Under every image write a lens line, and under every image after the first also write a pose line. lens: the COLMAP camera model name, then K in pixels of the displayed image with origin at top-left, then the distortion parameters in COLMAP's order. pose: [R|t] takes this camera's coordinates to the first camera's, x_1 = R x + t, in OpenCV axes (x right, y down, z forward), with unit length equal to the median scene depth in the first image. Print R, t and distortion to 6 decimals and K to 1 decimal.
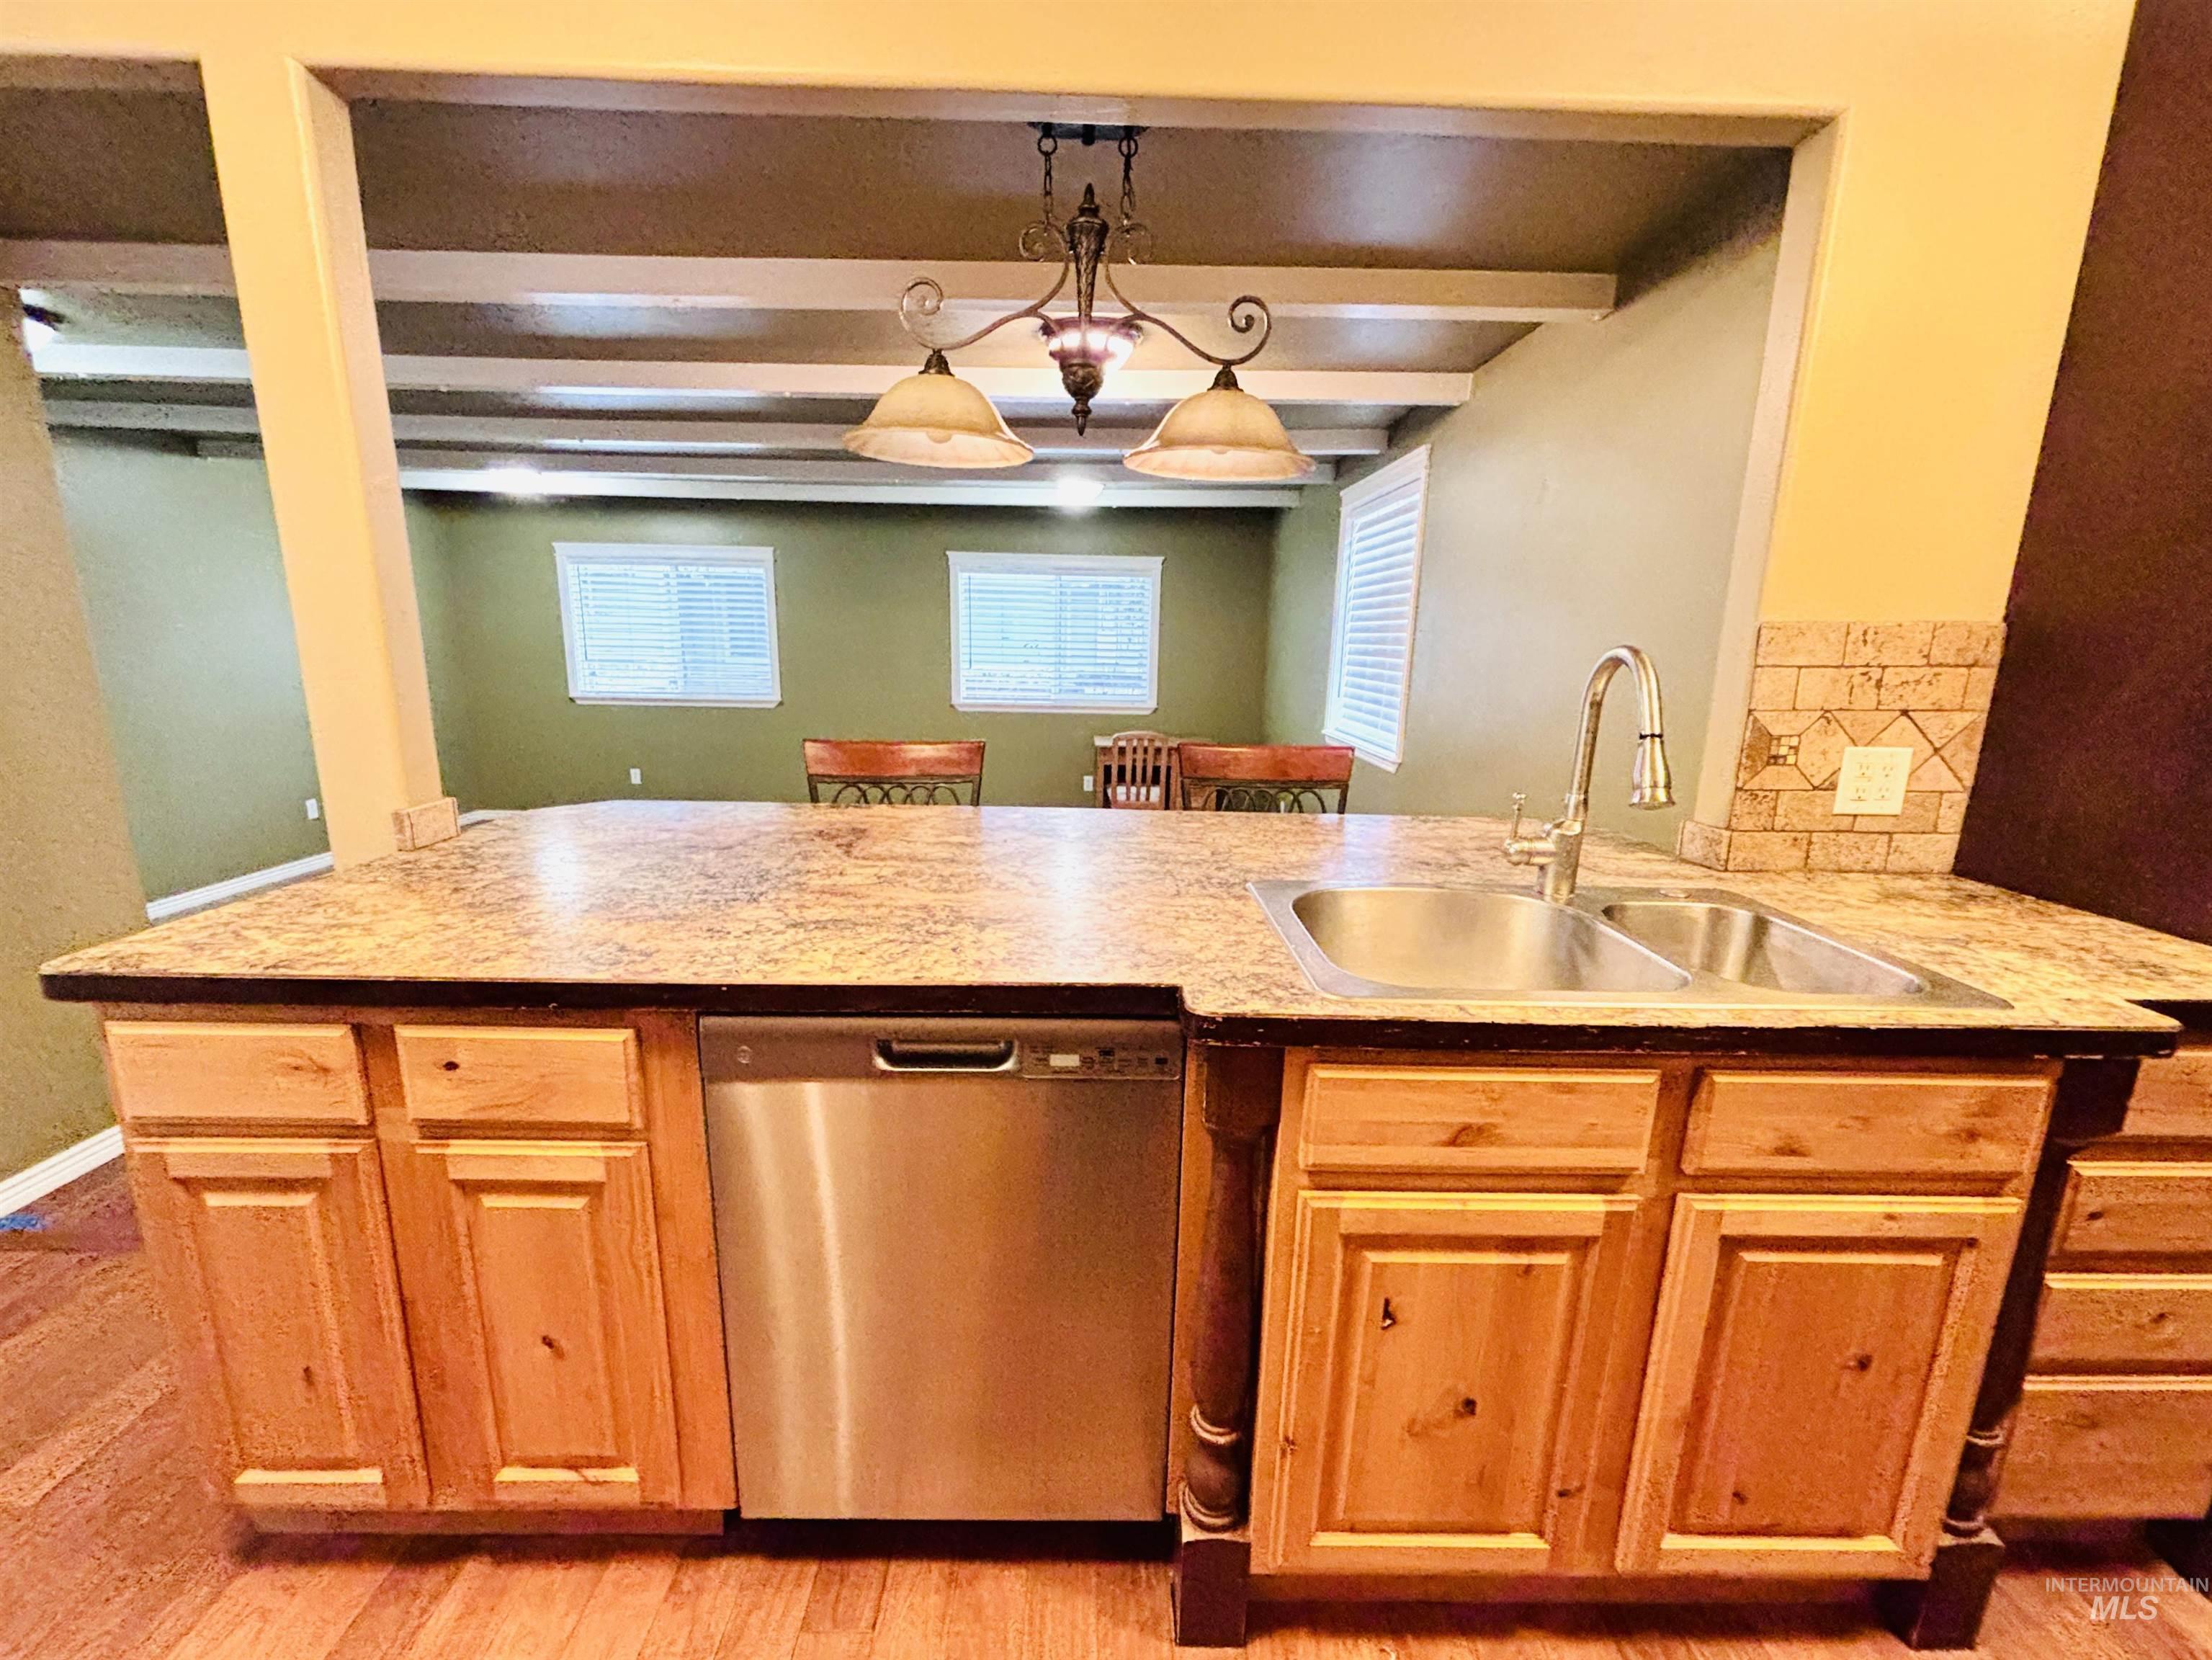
lens RADIAL K [[957.3, 0, 1096.6], [0, 957.3, 863.5], [0, 0, 1]] dist [0.000681, -0.000062]
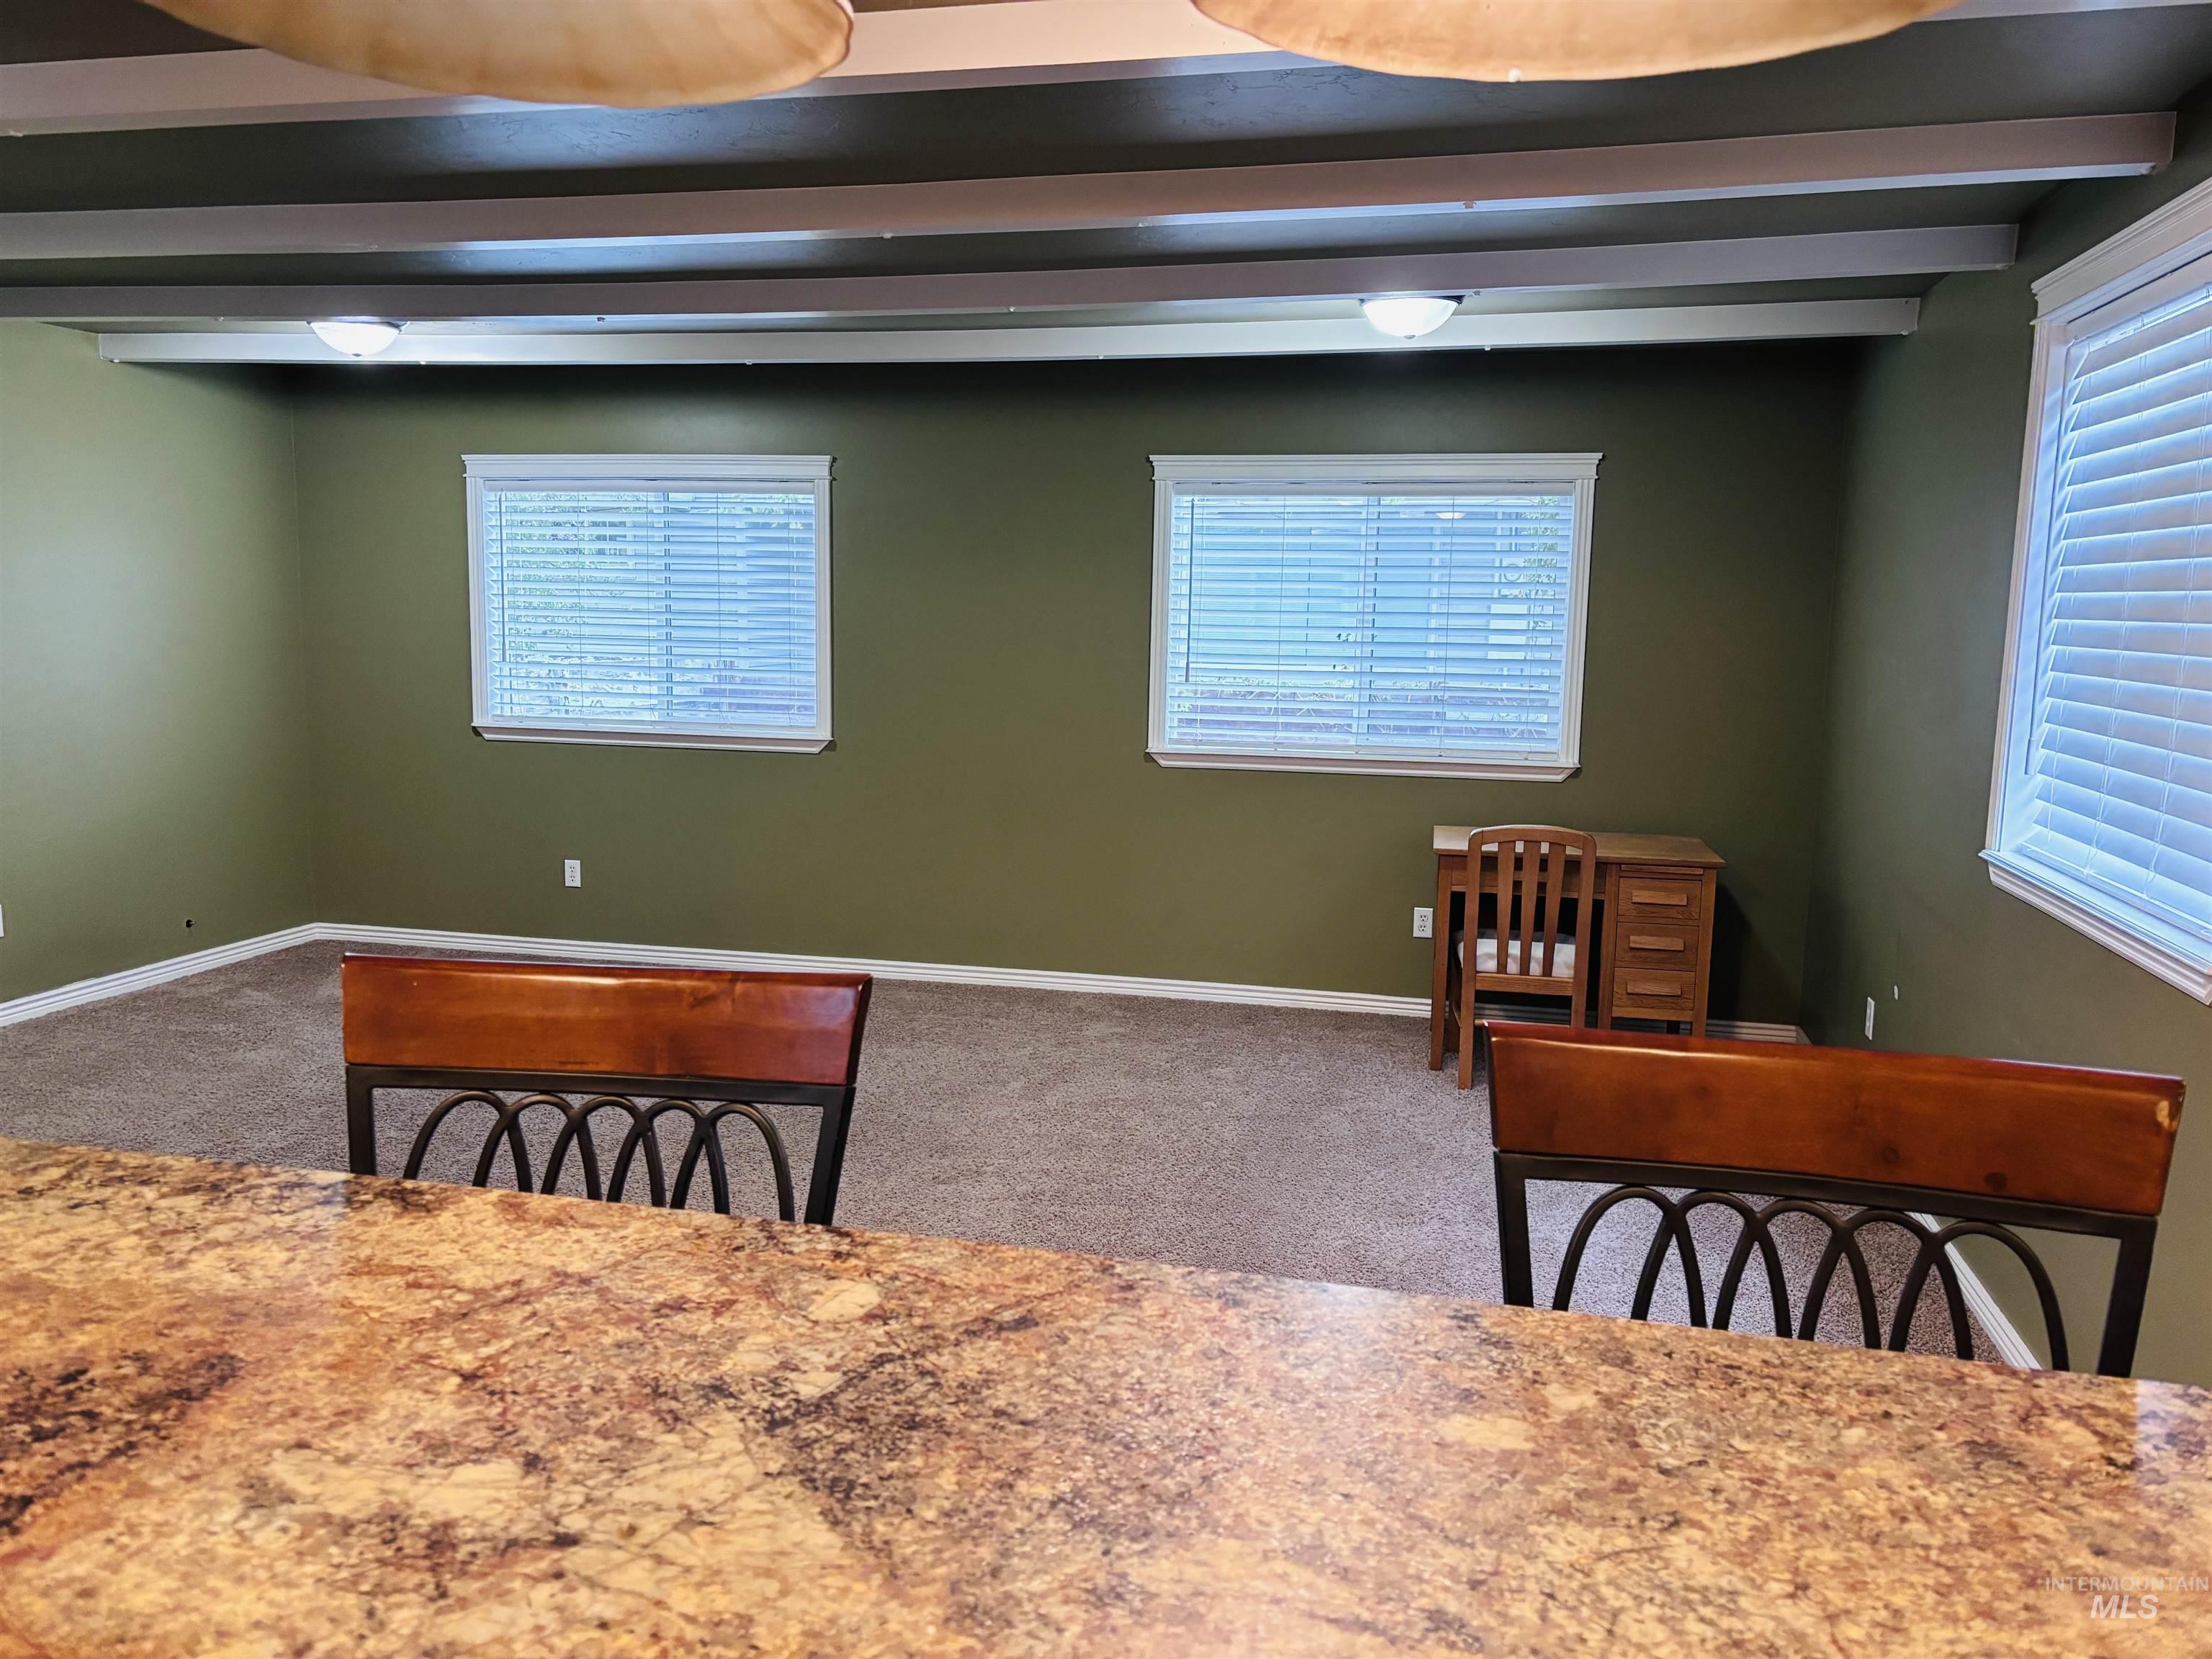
lens RADIAL K [[1661.7, 0, 1093.4], [0, 1661.7, 820.4], [0, 0, 1]] dist [0.038730, -0.003439]
pose [[0.970186, 0.029513, -0.240558, 0.042385], [-0.054717, 0.993604, -0.098778, -0.061619], [0.236104, 0.108996, 0.965596, 0.223708]]
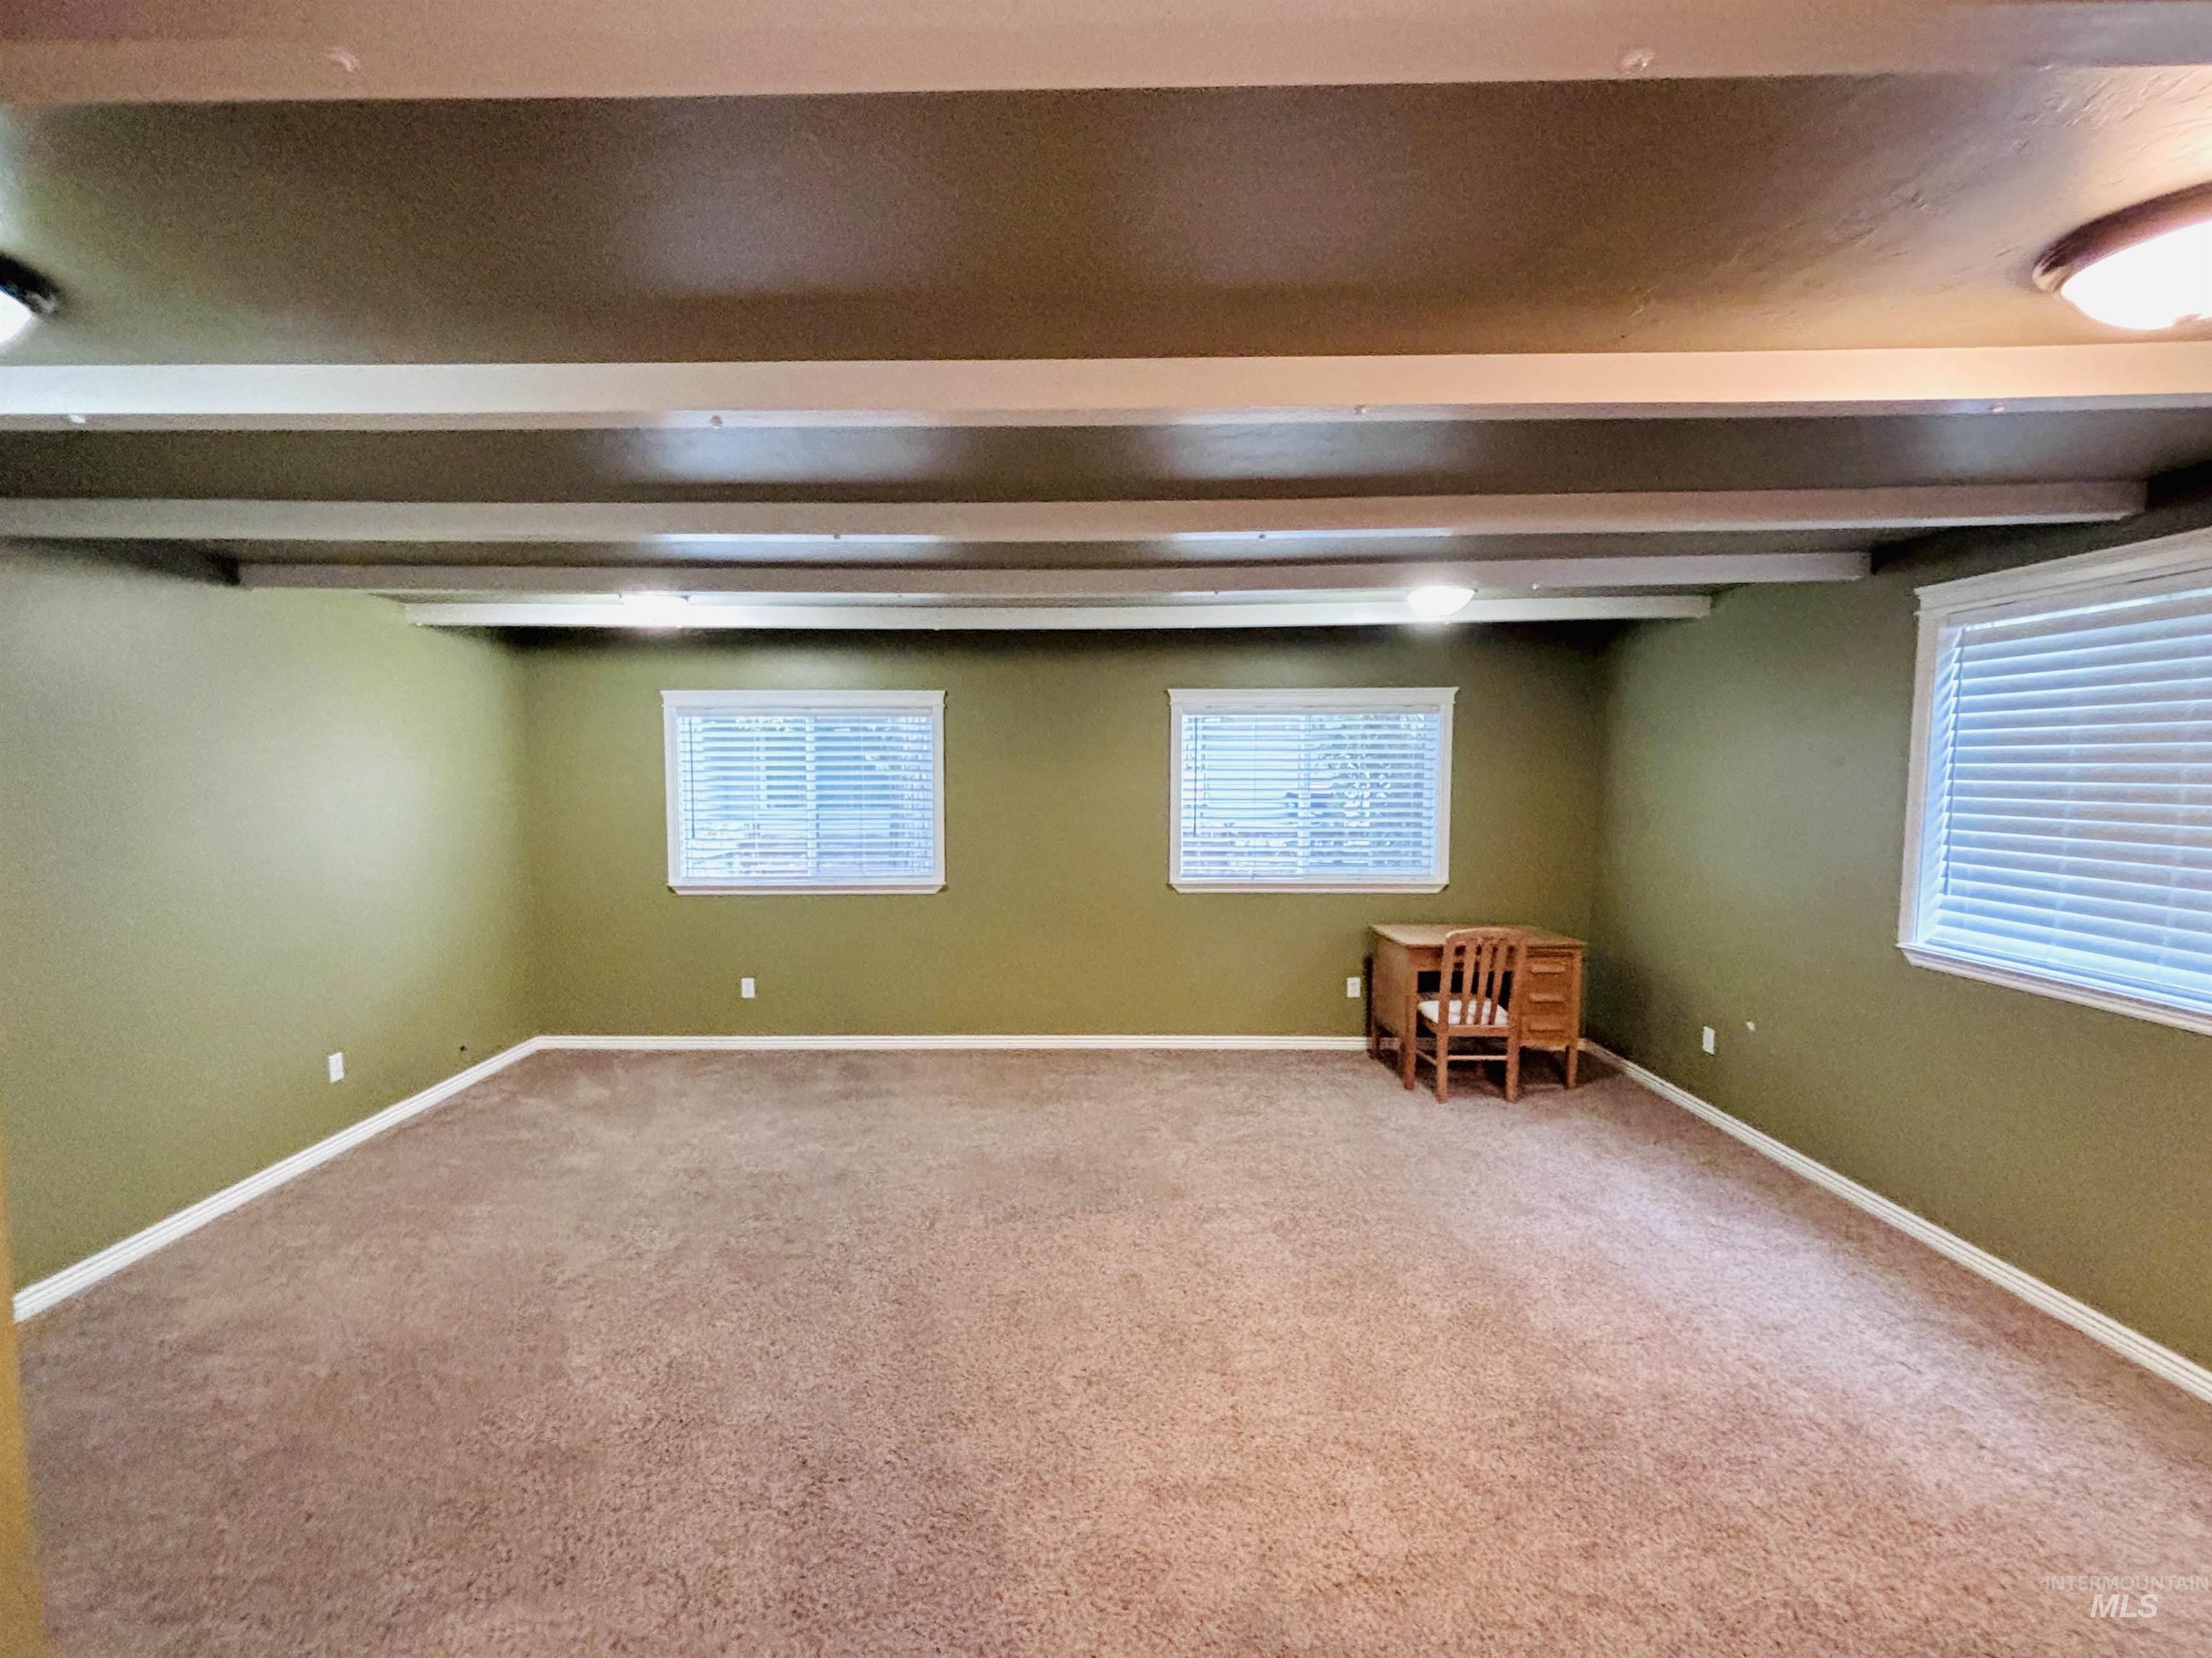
lens RADIAL K [[993.1, 0, 1045.4], [0, 993.1, 826.7], [0, 0, 1]] dist [0.002733, -0.001070]
pose [[0.999095, -0.021465, -0.036709, -0.311485], [0.014854, 0.985038, -0.171696, -0.111824], [0.039845, 0.170996, 0.984466, 0.316900]]
